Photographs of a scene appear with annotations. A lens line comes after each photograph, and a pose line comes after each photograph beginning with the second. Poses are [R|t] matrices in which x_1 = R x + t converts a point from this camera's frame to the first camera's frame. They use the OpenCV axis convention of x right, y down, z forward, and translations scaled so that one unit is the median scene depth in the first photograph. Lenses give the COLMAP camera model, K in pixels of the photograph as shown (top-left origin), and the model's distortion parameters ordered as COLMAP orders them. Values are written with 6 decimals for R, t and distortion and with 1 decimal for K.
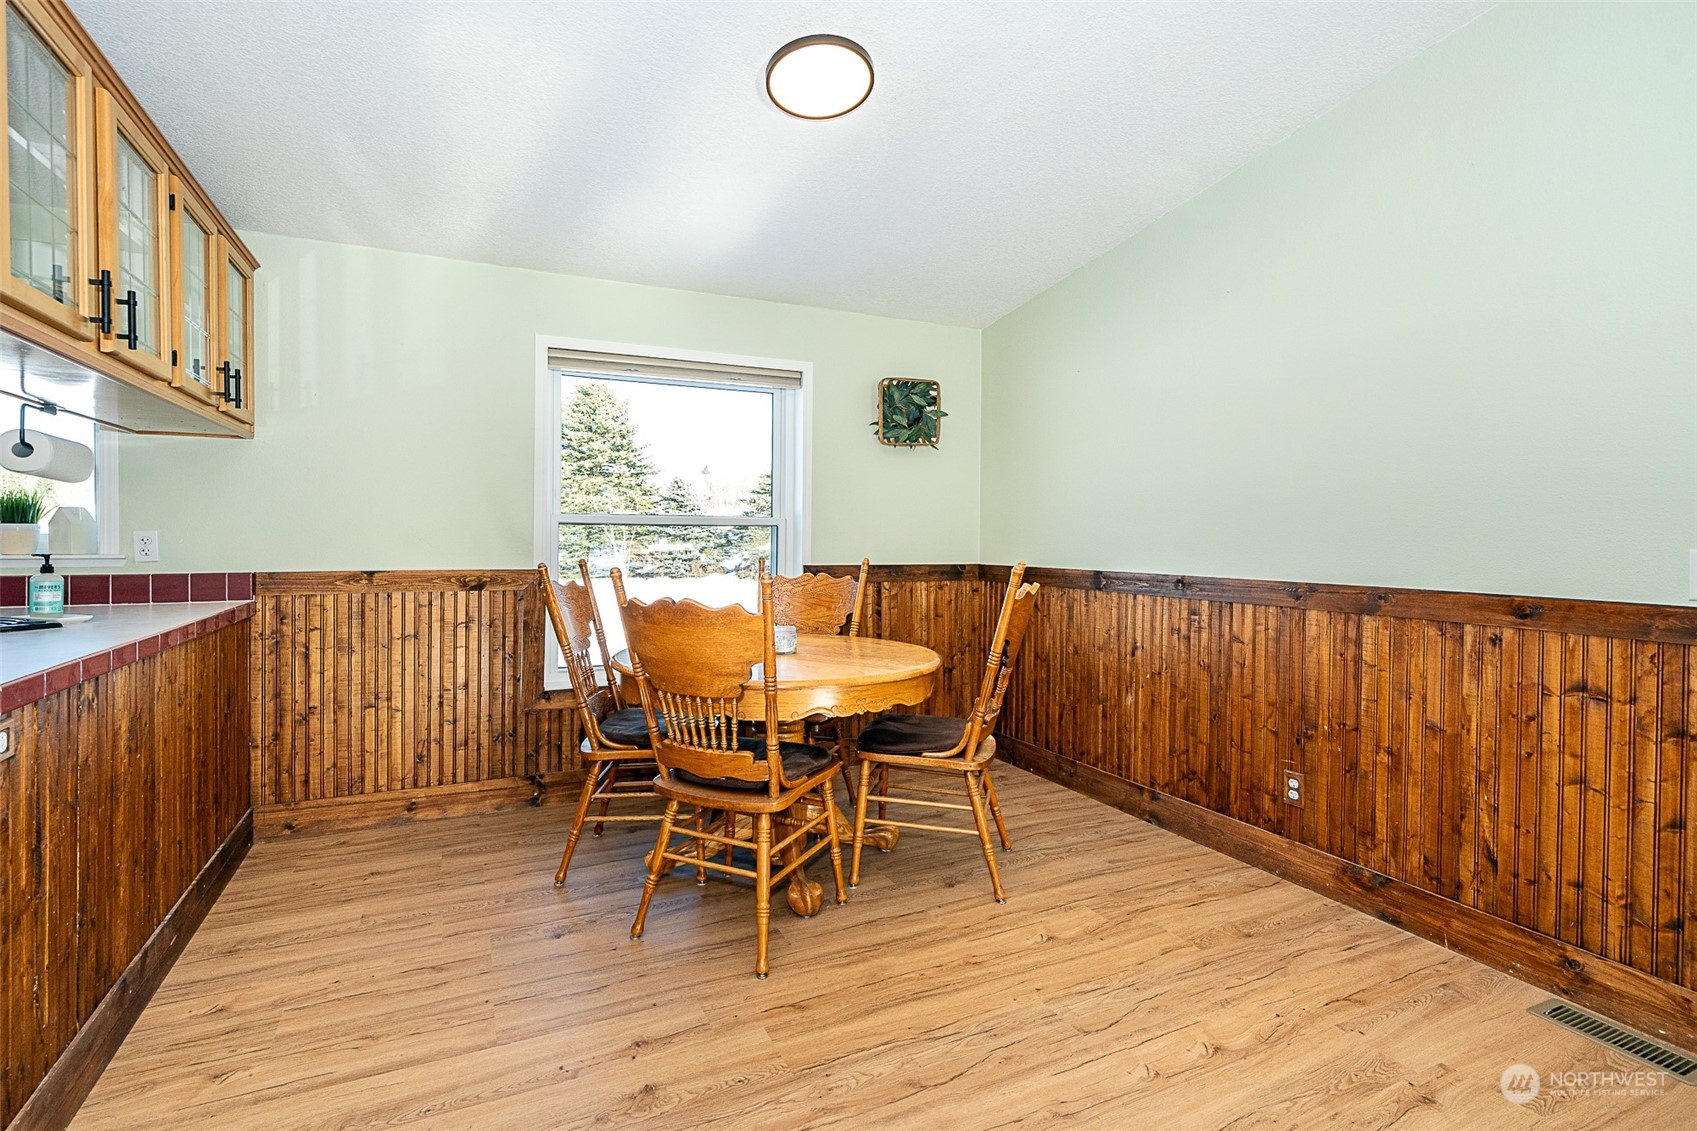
lens RADIAL K [[777.6, 0, 804.4], [0, 777.6, 538.1], [0, 0, 1]] dist [-0.010084, 0.000299]
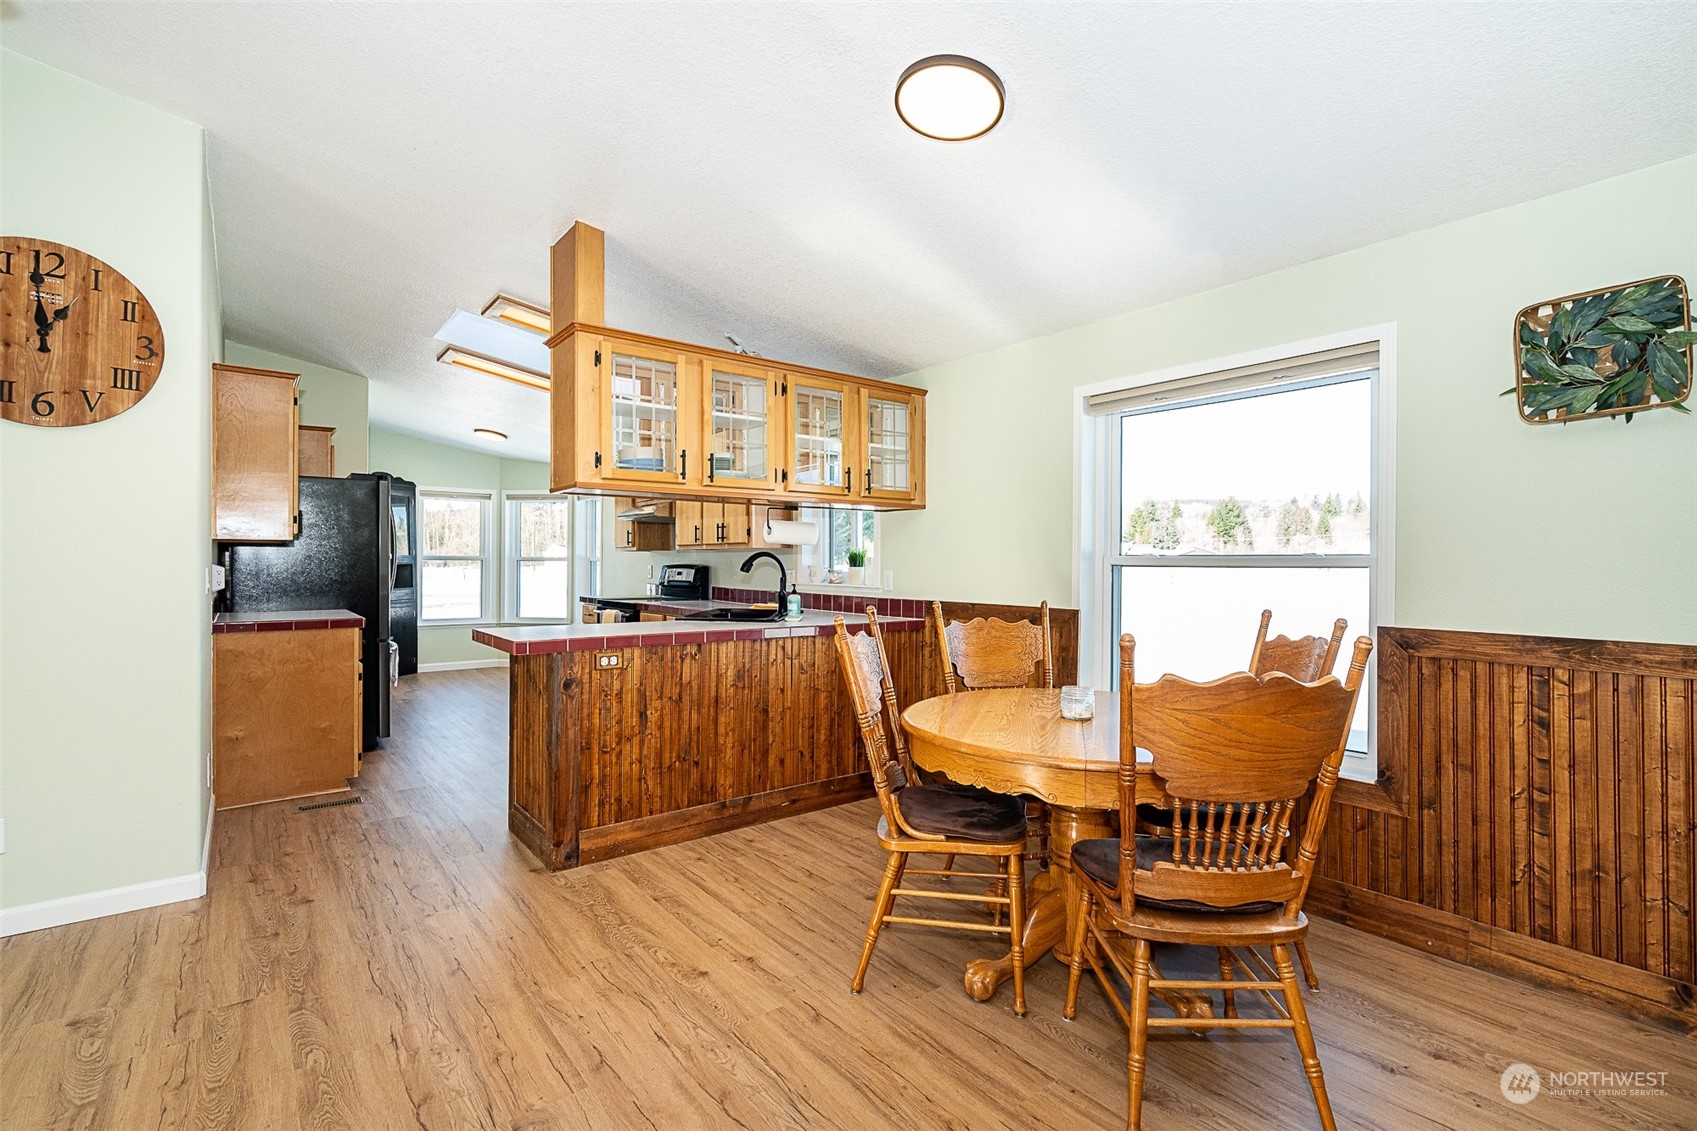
lens RADIAL K [[777.6, 0, 847.0], [0, 777.6, 564.1], [0, 0, 1]] dist [-0.010084, 0.000299]
pose [[0.248672, -0.002970, -0.968583, 0.705696], [-0.007914, 0.999956, -0.005098, -0.016055], [0.968555, 0.008933, 0.248638, 0.512593]]
